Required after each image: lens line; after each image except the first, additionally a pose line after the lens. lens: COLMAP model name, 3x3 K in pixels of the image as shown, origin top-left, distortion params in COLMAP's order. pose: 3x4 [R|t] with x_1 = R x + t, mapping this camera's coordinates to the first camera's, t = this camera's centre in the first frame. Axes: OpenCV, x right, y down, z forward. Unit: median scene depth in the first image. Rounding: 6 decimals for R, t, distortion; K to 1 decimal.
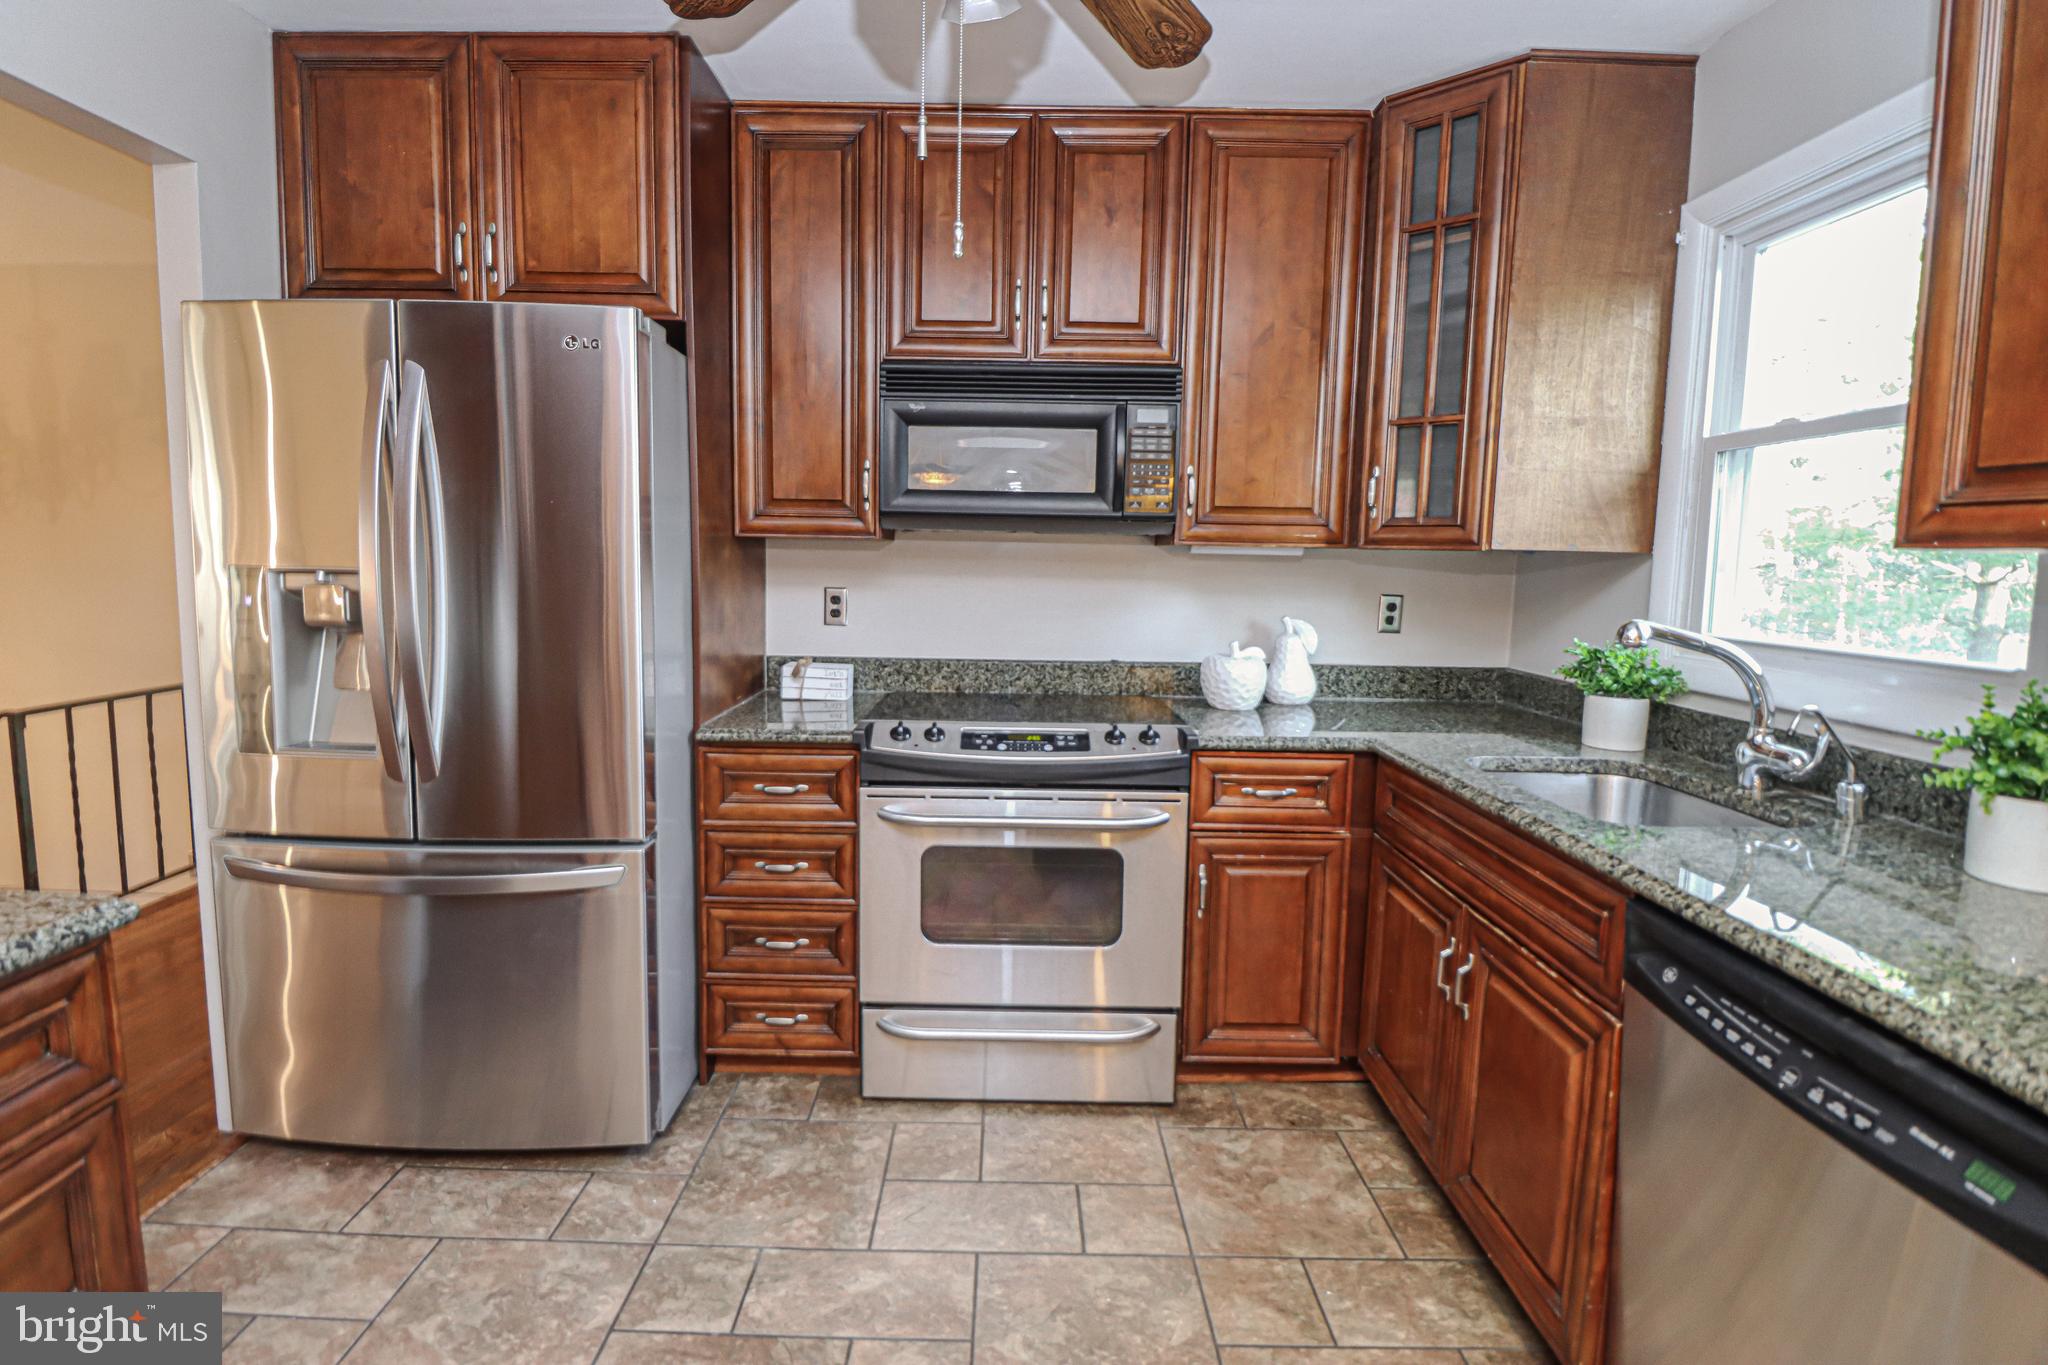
lens RADIAL K [[942.1, 0, 1000.2], [0, 942.1, 655.8], [0, 0, 1]] dist [-0.002866, -0.012298]
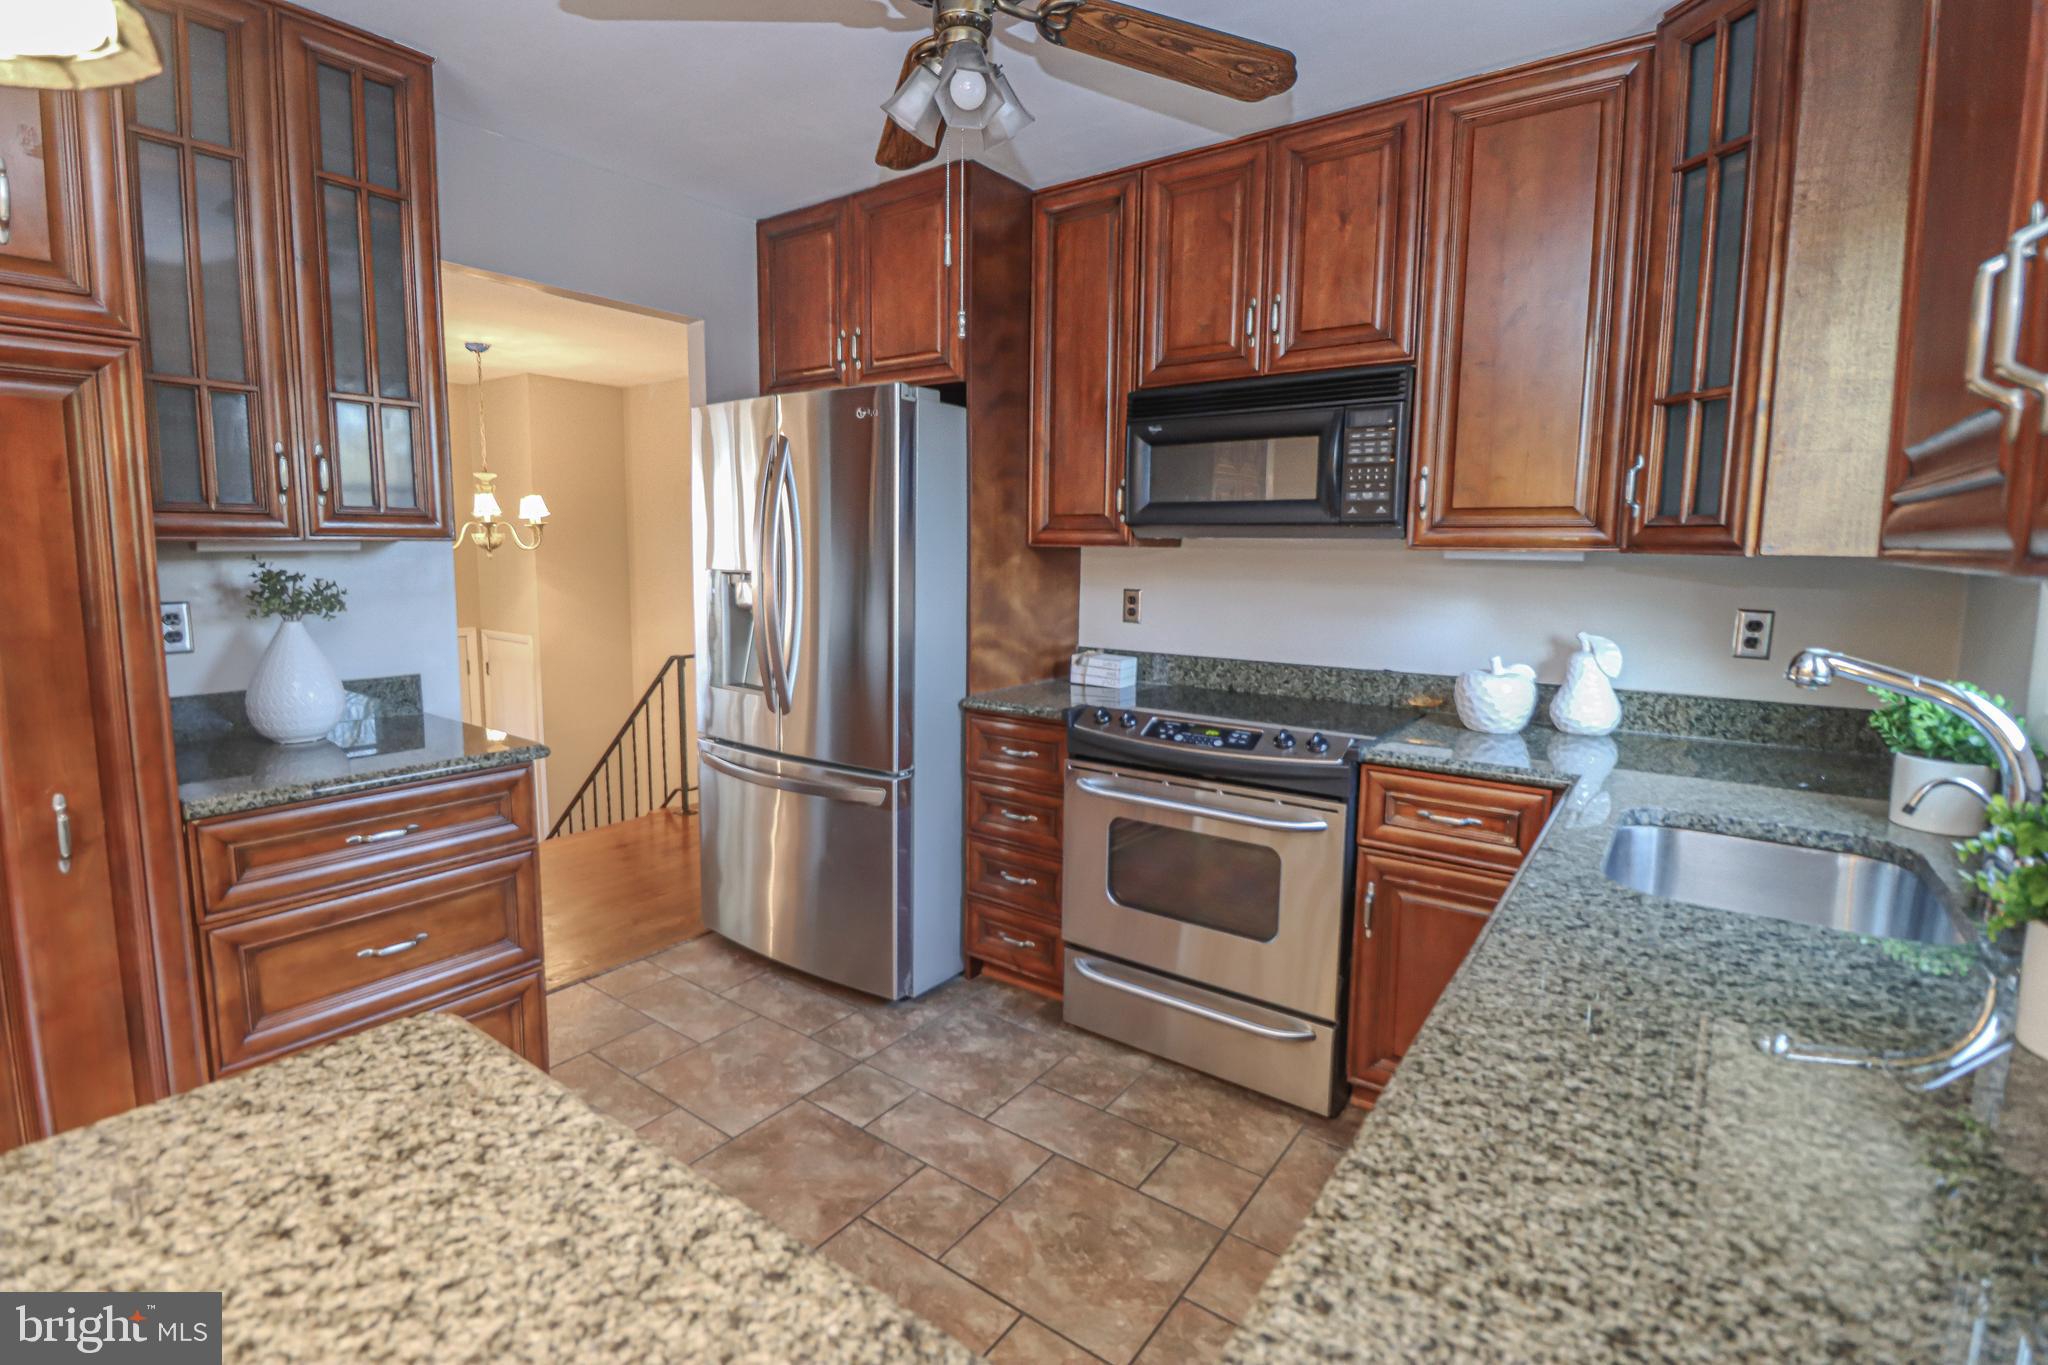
lens RADIAL K [[942.1, 0, 1000.2], [0, 942.1, 655.8], [0, 0, 1]] dist [-0.002866, -0.012298]
pose [[0.804591, 0.058121, -0.590978, 0.462141], [-0.056958, 0.998164, 0.020621, -0.008563], [0.591091, 0.017070, 0.806424, -0.006406]]
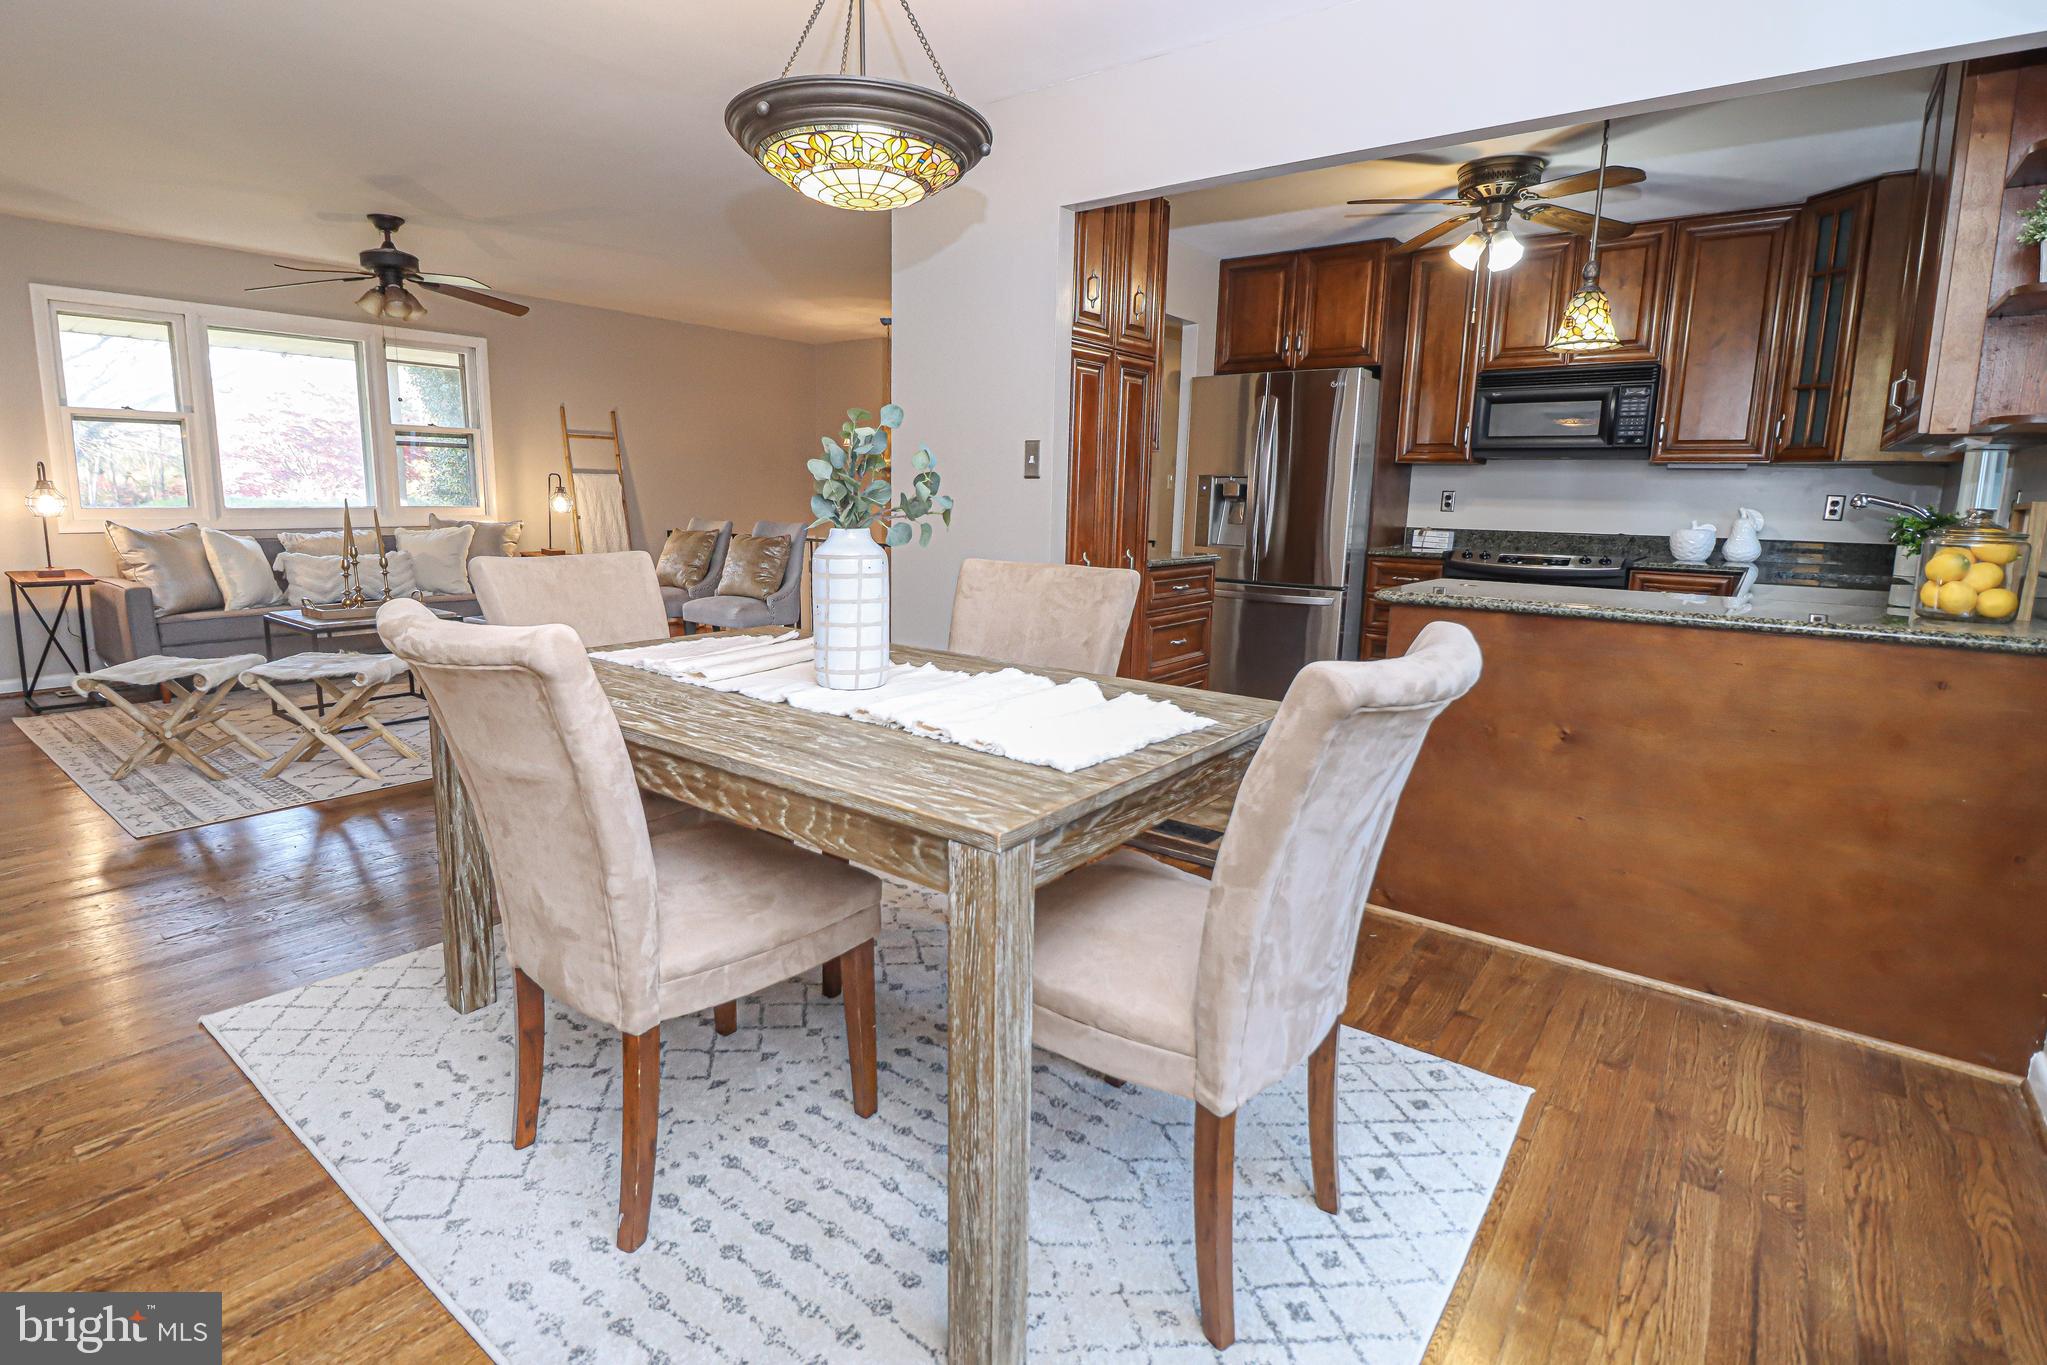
lens RADIAL K [[992.8, 0, 1003.5], [0, 992.8, 653.0], [0, 0, 1]] dist [0.005837, -0.014219]
pose [[0.797594, 0.094869, -0.595688, 0.396576], [-0.069856, 0.995437, 0.064999, 0.222224], [0.599137, -0.010230, 0.800582, -1.351761]]
